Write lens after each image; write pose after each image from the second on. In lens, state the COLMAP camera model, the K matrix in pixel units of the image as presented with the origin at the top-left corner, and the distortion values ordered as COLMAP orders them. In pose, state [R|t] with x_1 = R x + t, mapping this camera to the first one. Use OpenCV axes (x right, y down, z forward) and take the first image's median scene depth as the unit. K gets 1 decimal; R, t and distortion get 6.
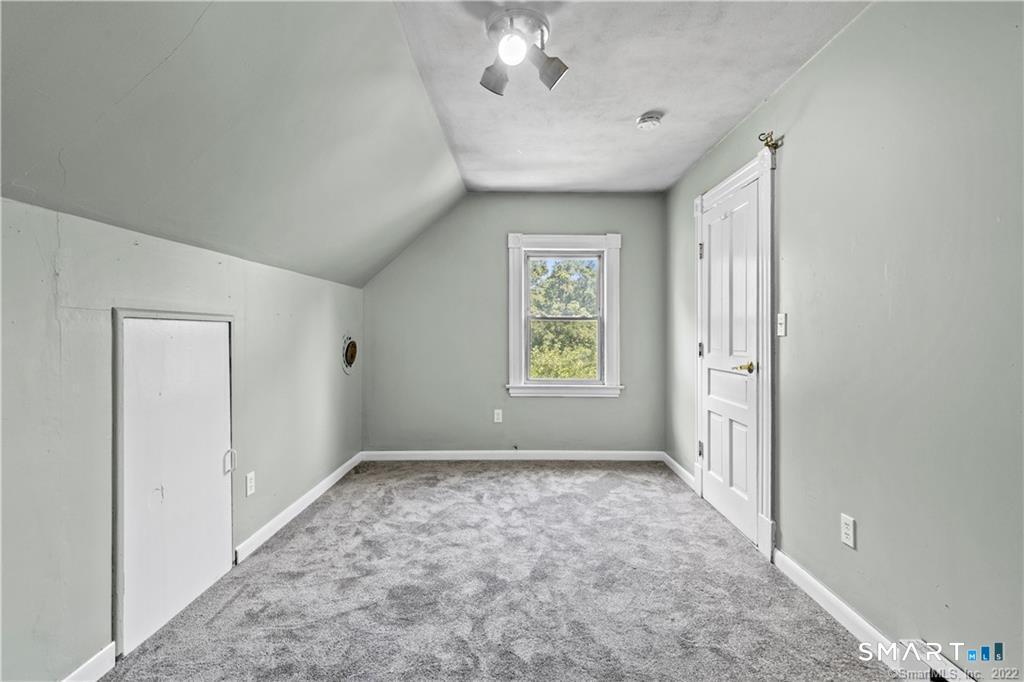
lens RADIAL K [[461.6, 0, 513.3], [0, 461.6, 334.7], [0, 0, 1]] dist [0.000064, -0.000867]
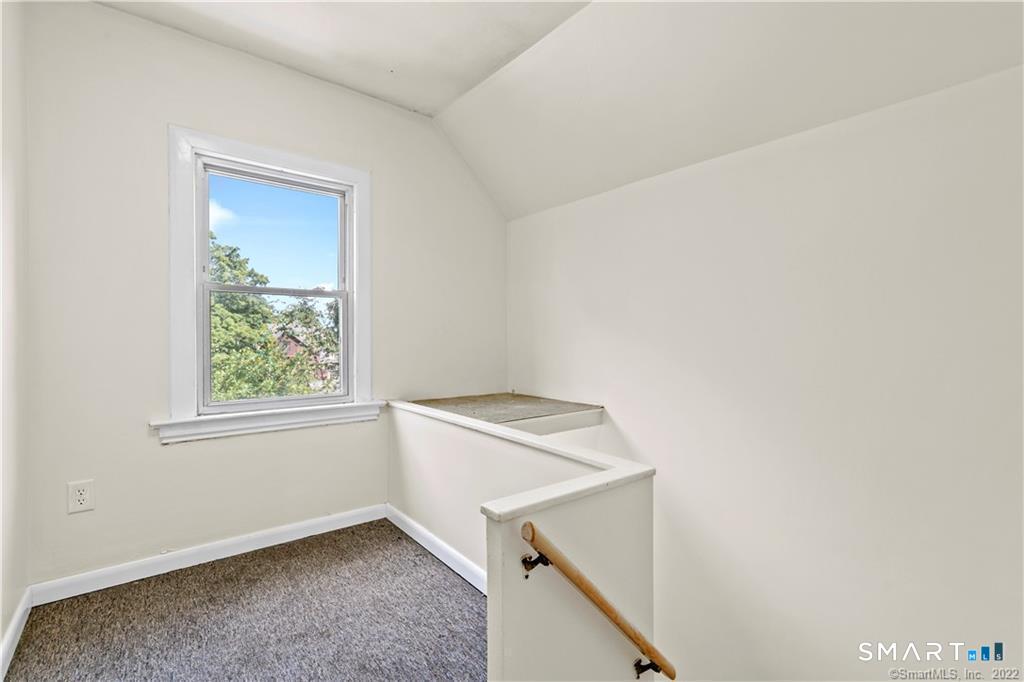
lens RADIAL K [[461.6, 0, 513.3], [0, 461.6, 334.7], [0, 0, 1]] dist [0.000064, -0.000867]
pose [[0.746996, 0.001040, 0.664827, -0.053811], [0.002786, 0.999985, -0.004695, 0.022198], [-0.664822, 0.005359, 0.746982, 0.391752]]
